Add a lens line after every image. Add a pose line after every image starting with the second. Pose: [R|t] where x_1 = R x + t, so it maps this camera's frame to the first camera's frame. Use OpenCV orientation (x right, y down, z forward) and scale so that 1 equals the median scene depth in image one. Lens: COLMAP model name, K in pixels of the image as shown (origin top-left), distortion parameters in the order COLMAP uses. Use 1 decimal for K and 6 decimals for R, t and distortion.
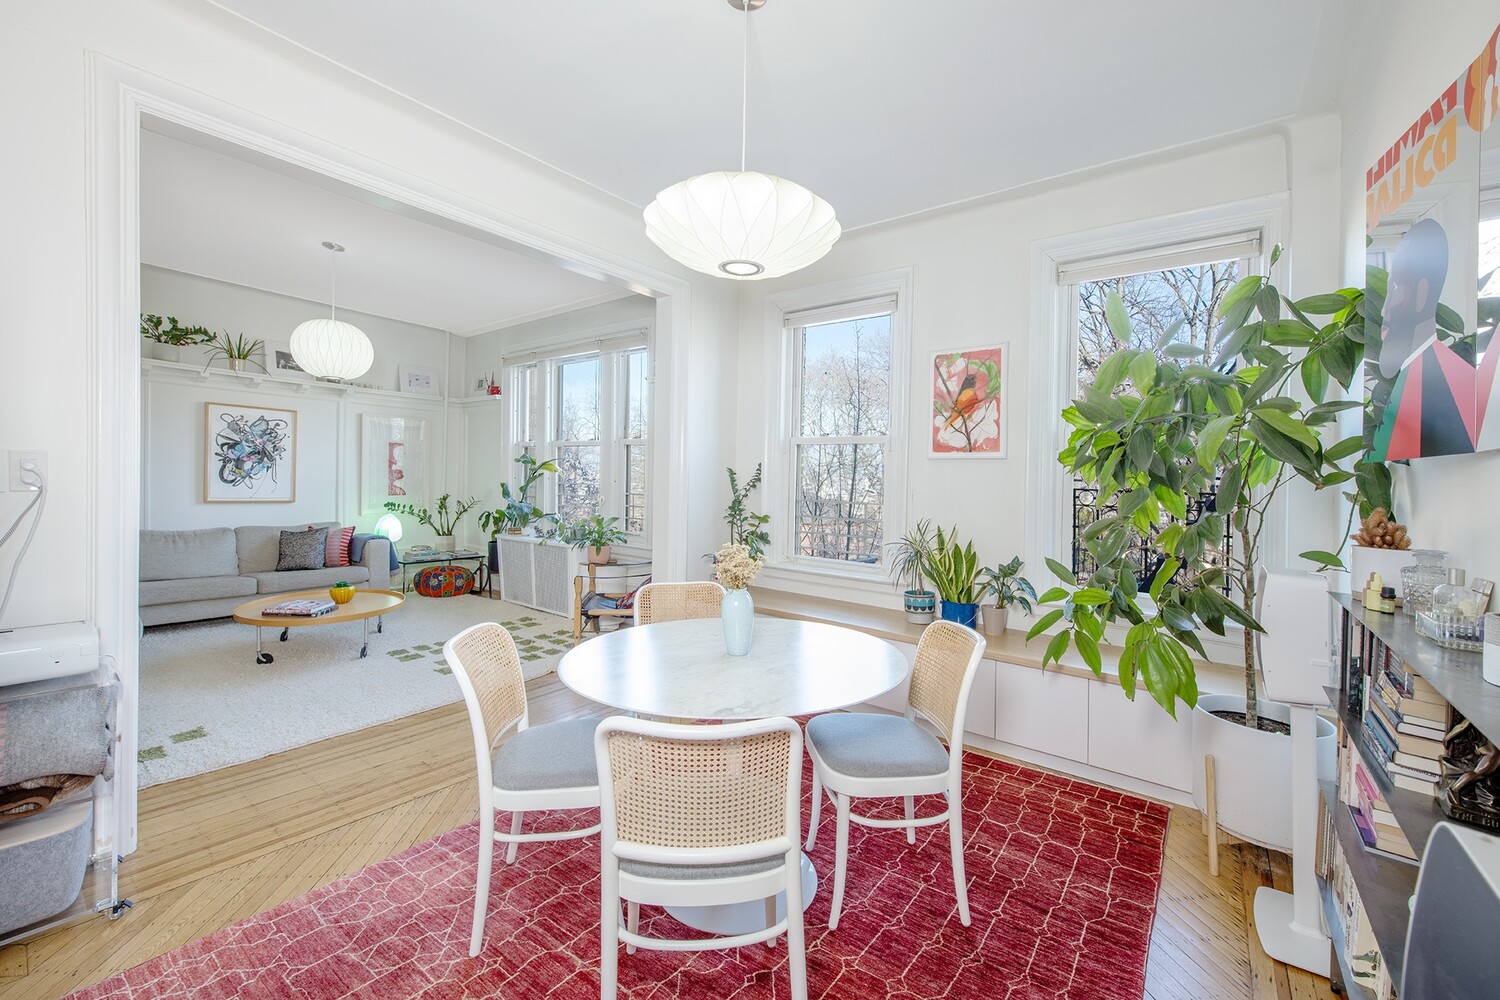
lens RADIAL K [[609.9, 0, 750.0], [0, 609.9, 500.0], [0, 0, 1]] dist [-0.001859, -0.007781]
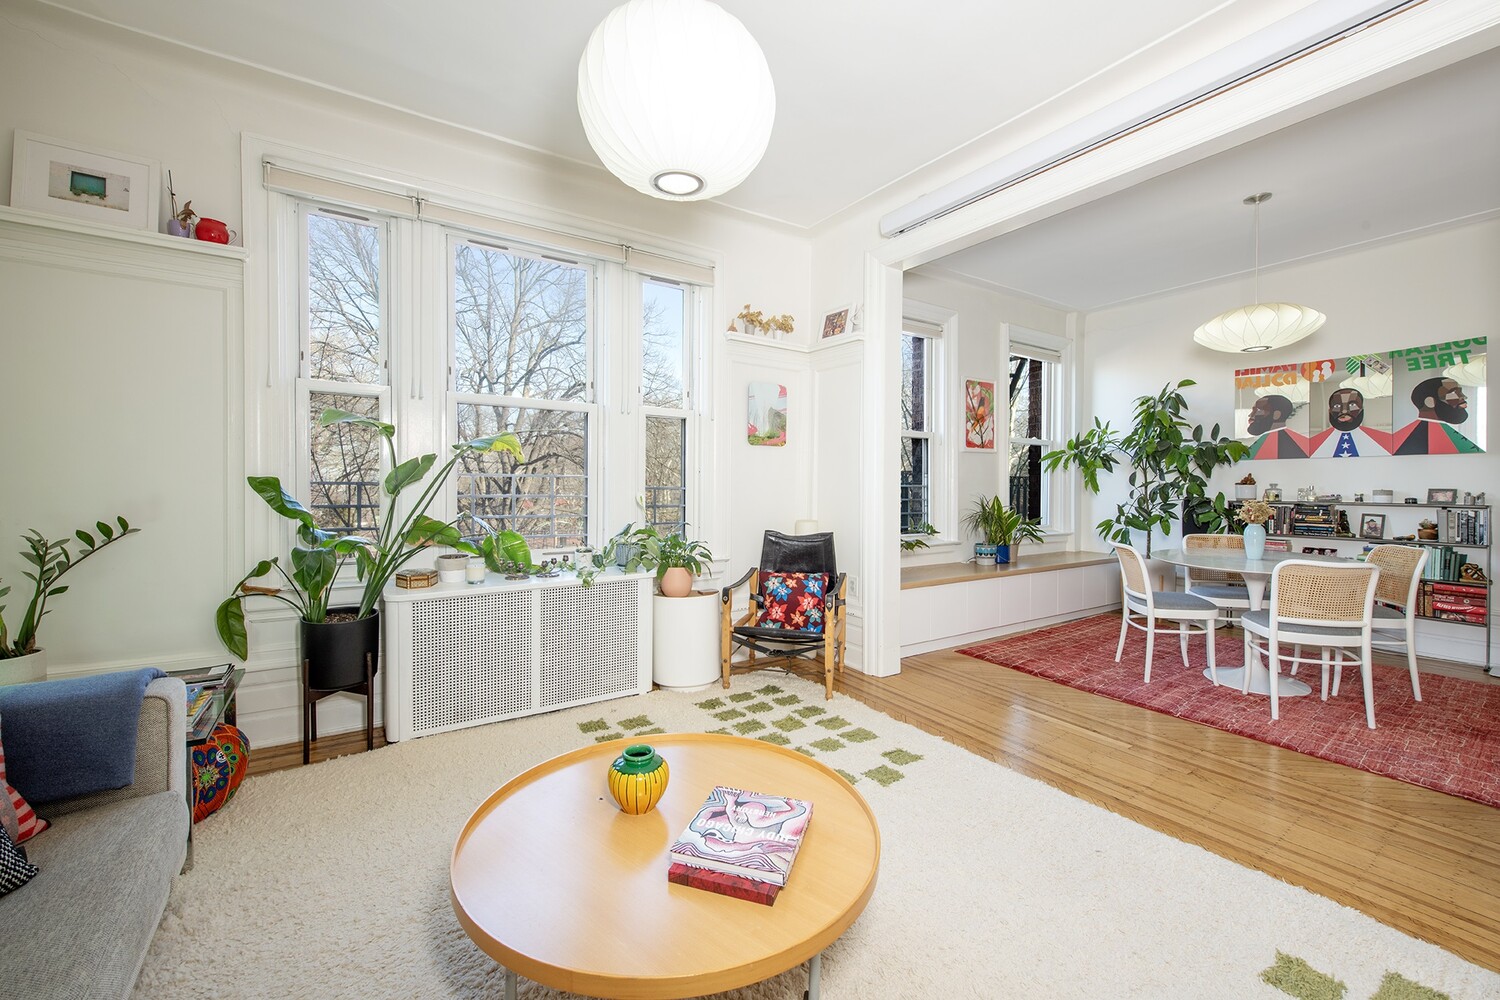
lens RADIAL K [[609.9, 0, 750.0], [0, 609.9, 500.0], [0, 0, 1]] dist [-0.001859, -0.007781]
pose [[0.319327, -0.047413, 0.946458, -0.817031], [0.037095, 0.998608, 0.037510, -0.017800], [-0.946918, 0.023131, 0.320641, 0.680674]]
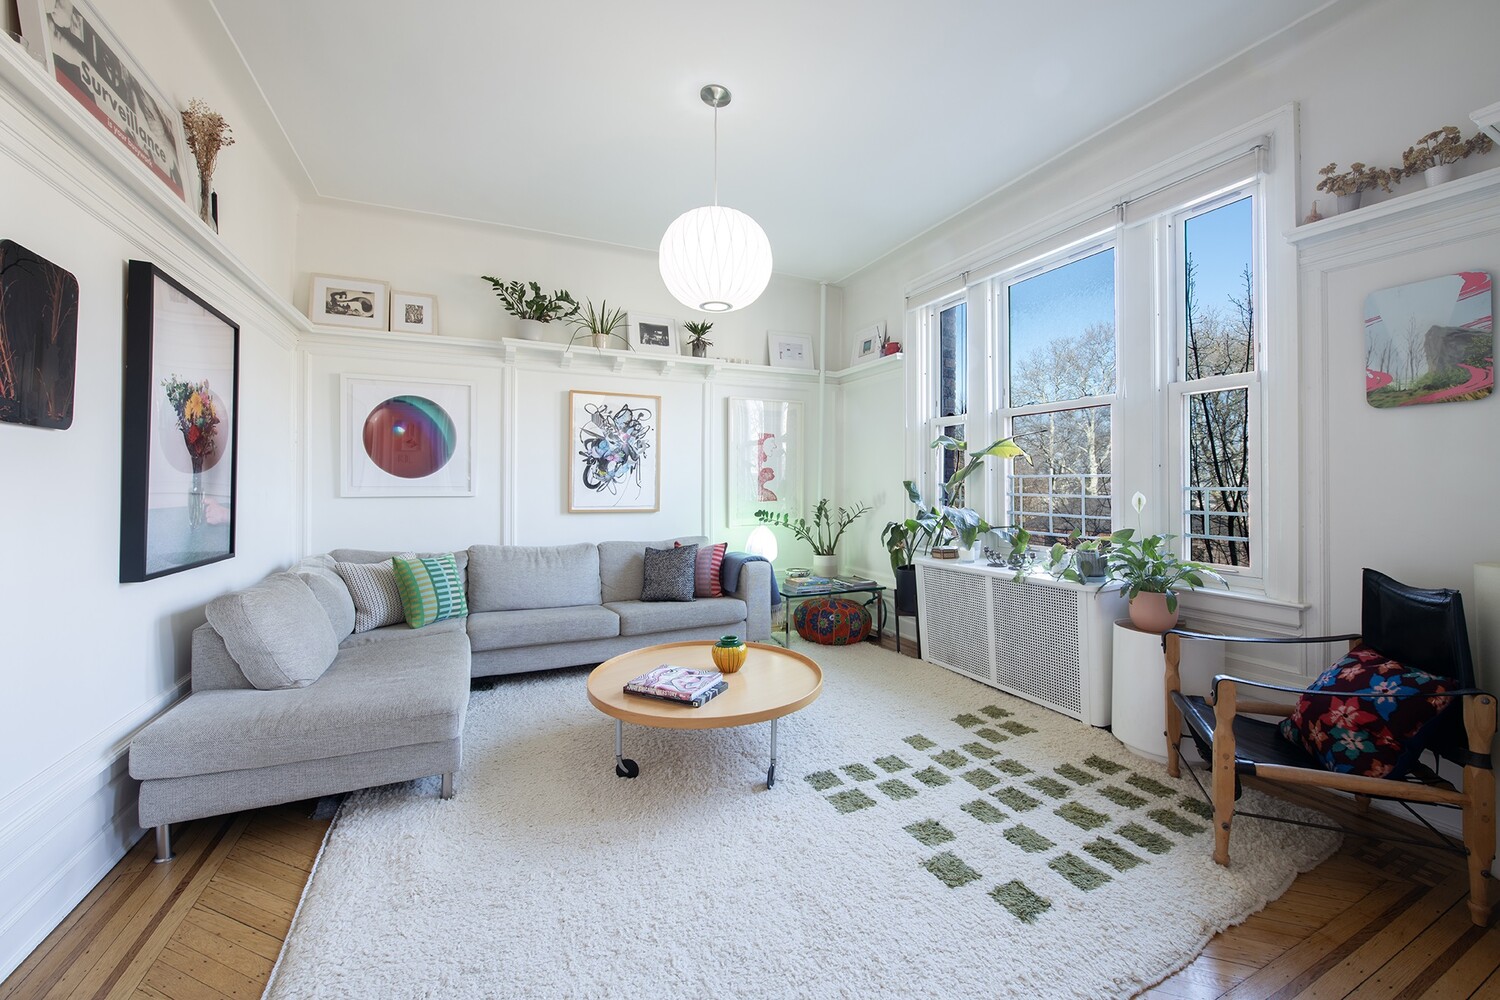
lens RADIAL K [[598.4, 0, 752.8], [0, 598.4, 483.0], [0, 0, 1]] dist [0.001305, 0.000106]
pose [[0.890291, -0.032861, -0.454204, -0.297838], [0.011975, 0.998738, -0.048784, 0.006827], [0.455234, 0.037993, 0.889561, 0.376371]]
